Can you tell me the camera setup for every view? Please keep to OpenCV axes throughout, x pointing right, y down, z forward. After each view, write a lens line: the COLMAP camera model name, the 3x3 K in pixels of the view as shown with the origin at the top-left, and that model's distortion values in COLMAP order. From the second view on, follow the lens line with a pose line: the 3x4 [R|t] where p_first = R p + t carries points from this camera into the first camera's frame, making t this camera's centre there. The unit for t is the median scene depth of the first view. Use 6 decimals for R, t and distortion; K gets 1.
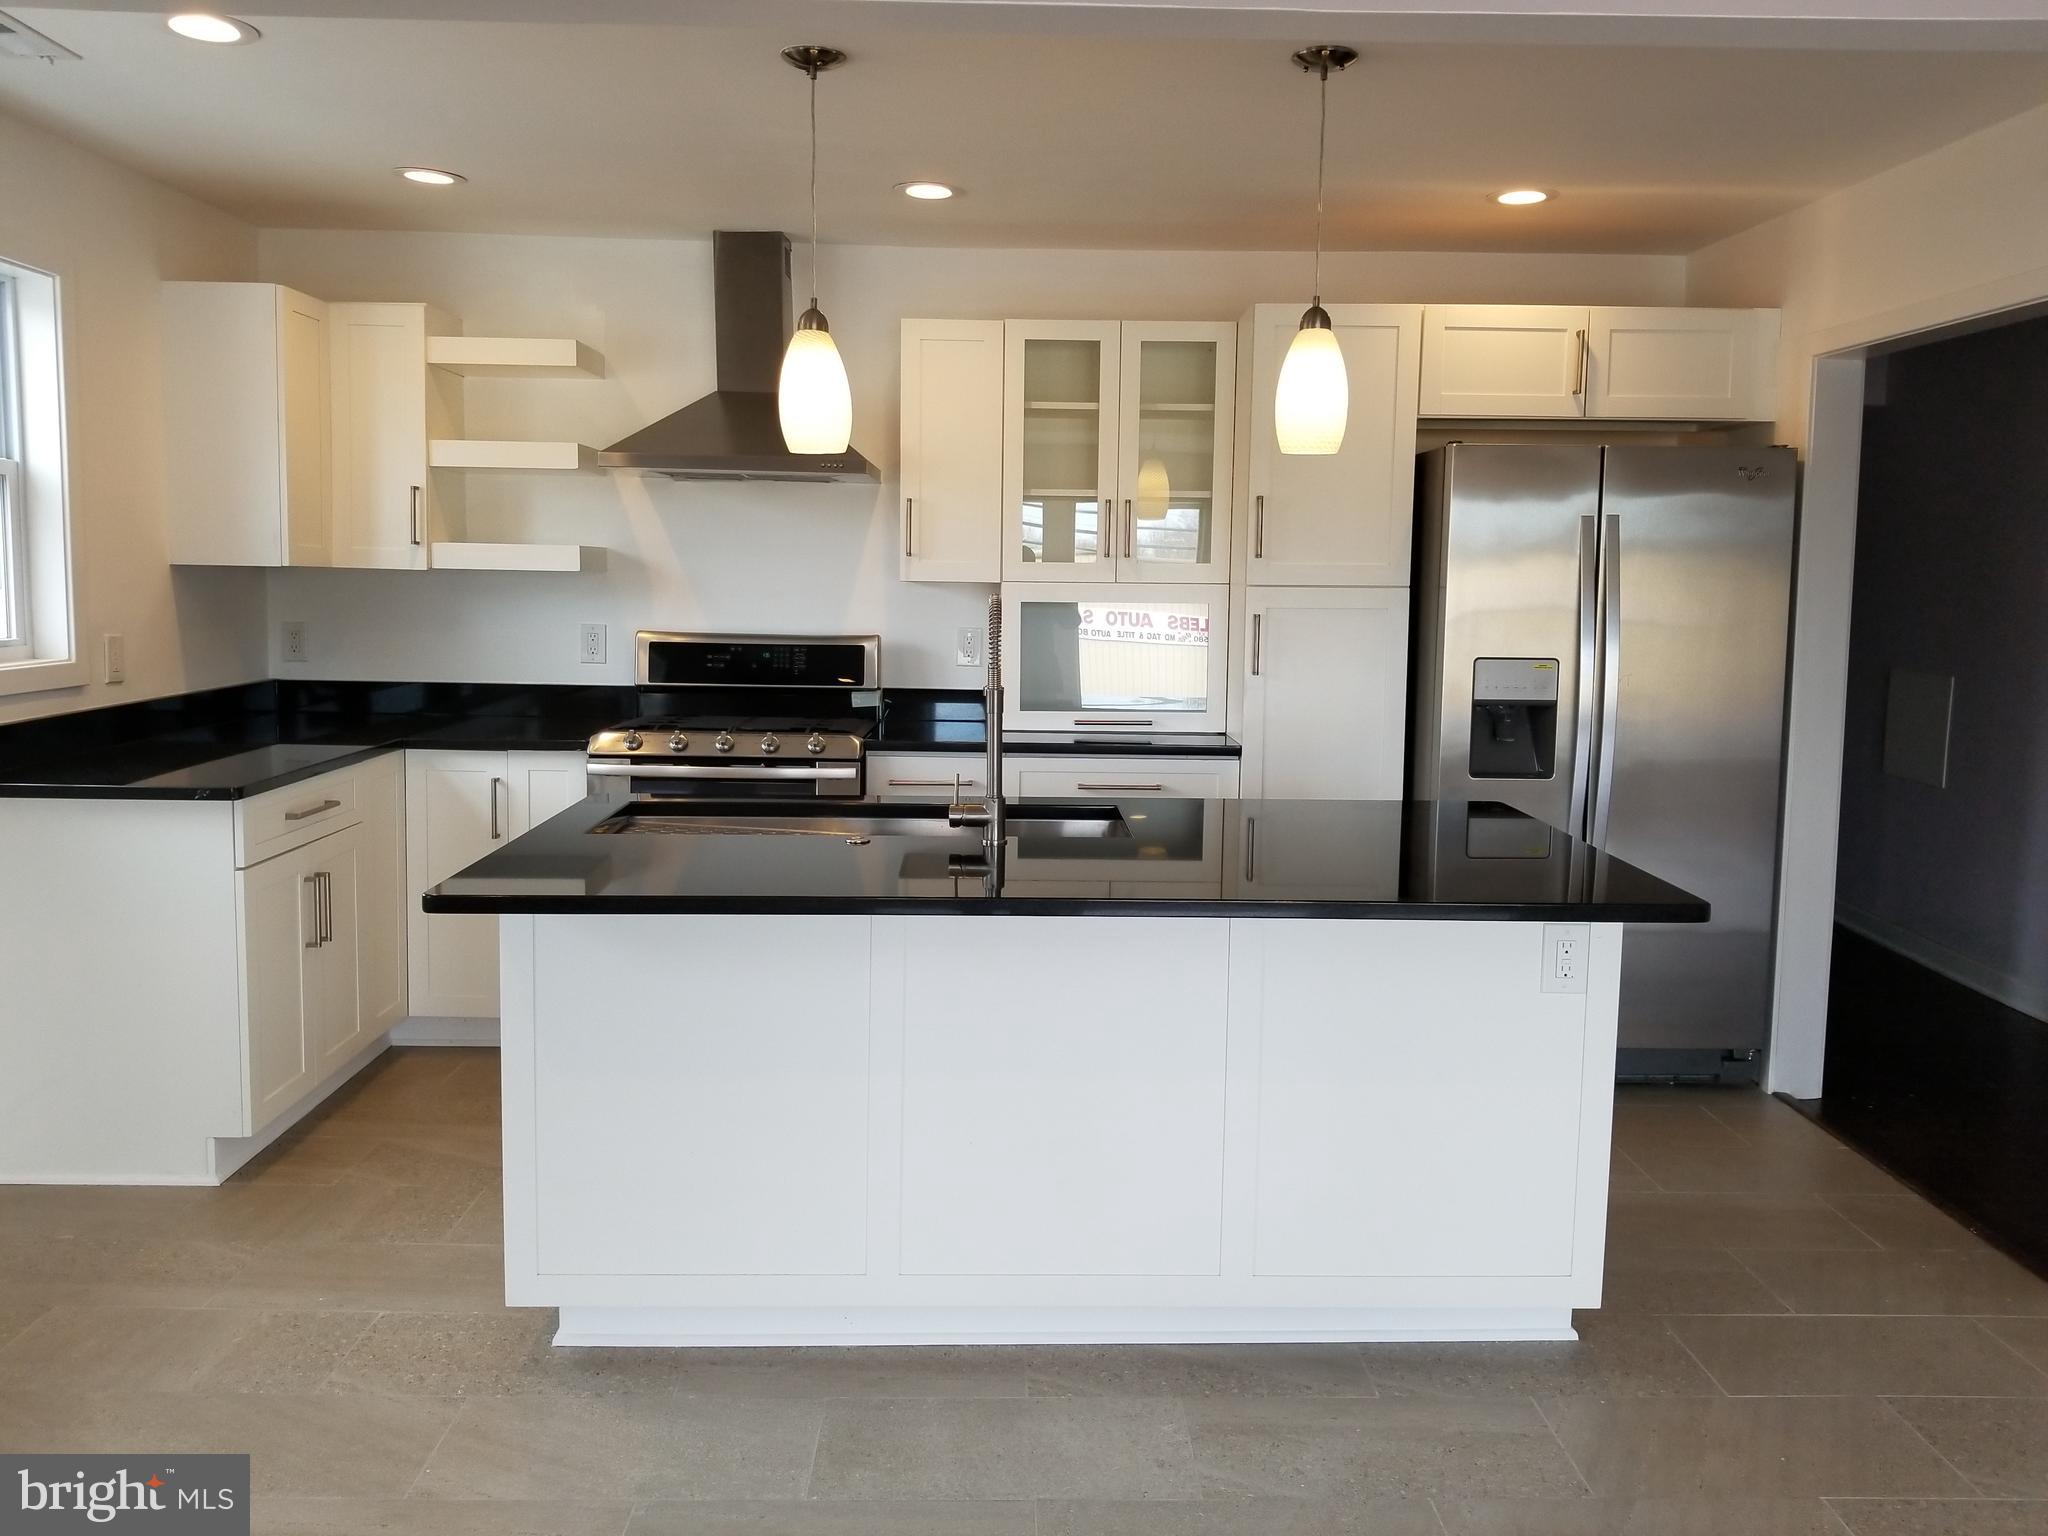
lens RADIAL K [[1569.1, 0, 1021.6], [0, 1569.1, 714.2], [0, 0, 1]] dist [0.099325, -0.170604]
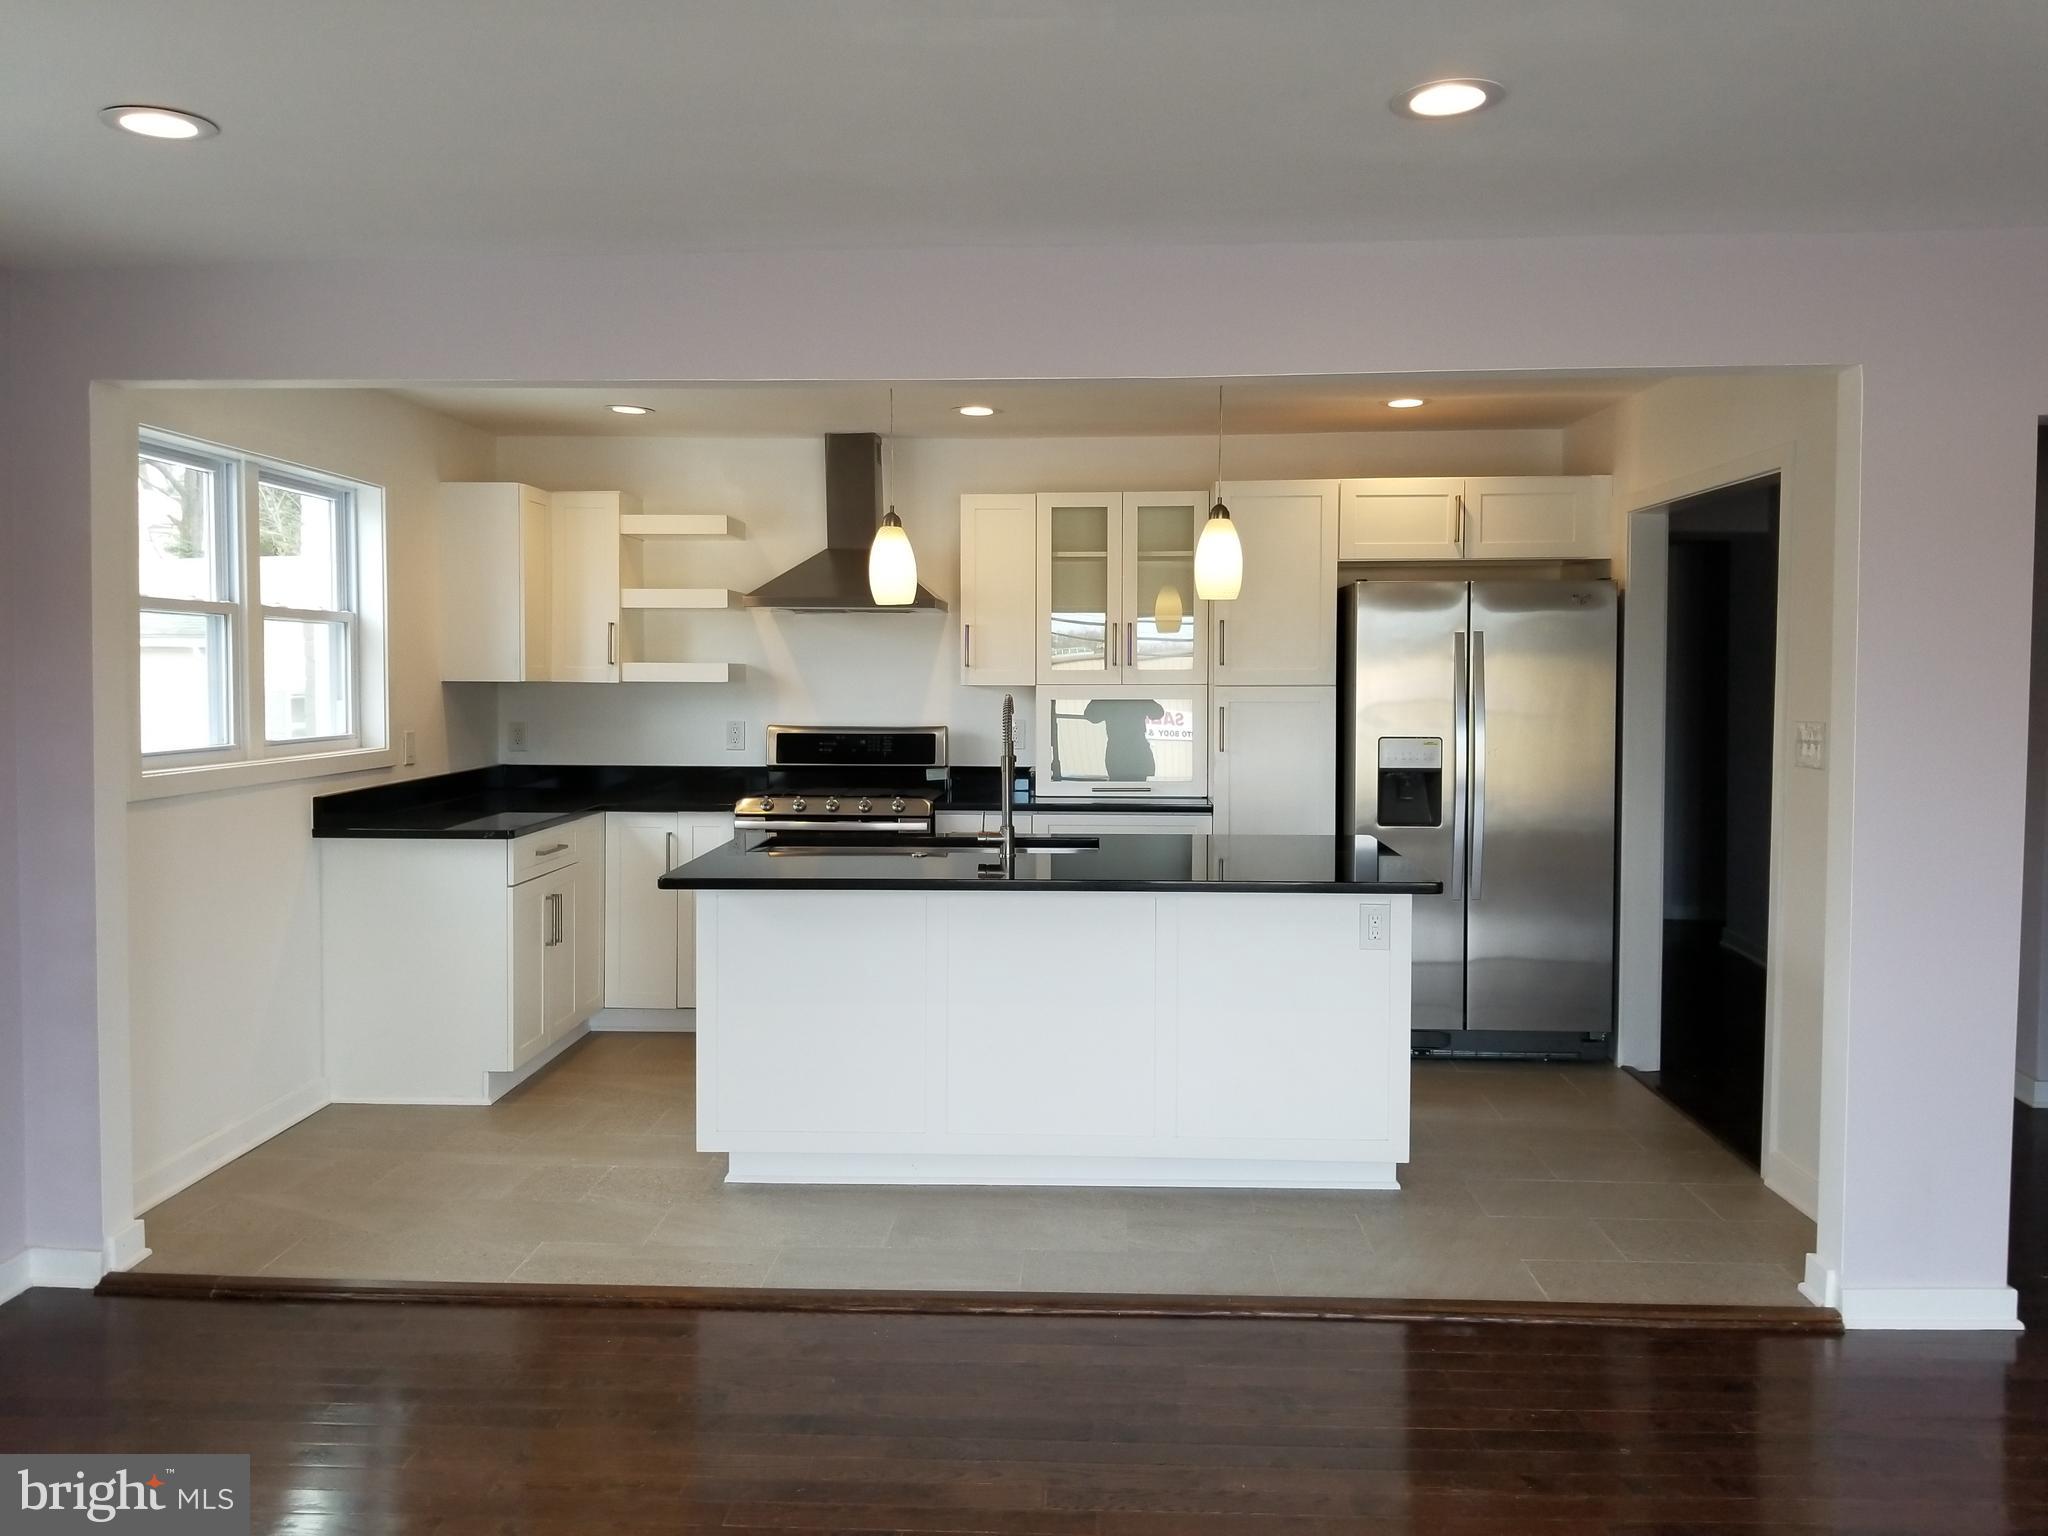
lens RADIAL K [[1569.1, 0, 1021.6], [0, 1569.1, 714.2], [0, 0, 1]] dist [0.099325, -0.170604]
pose [[0.997925, -0.011650, -0.063325, 0.063270], [0.007662, 0.997993, -0.062853, 0.026384], [0.063931, 0.062238, 0.996012, -0.356416]]
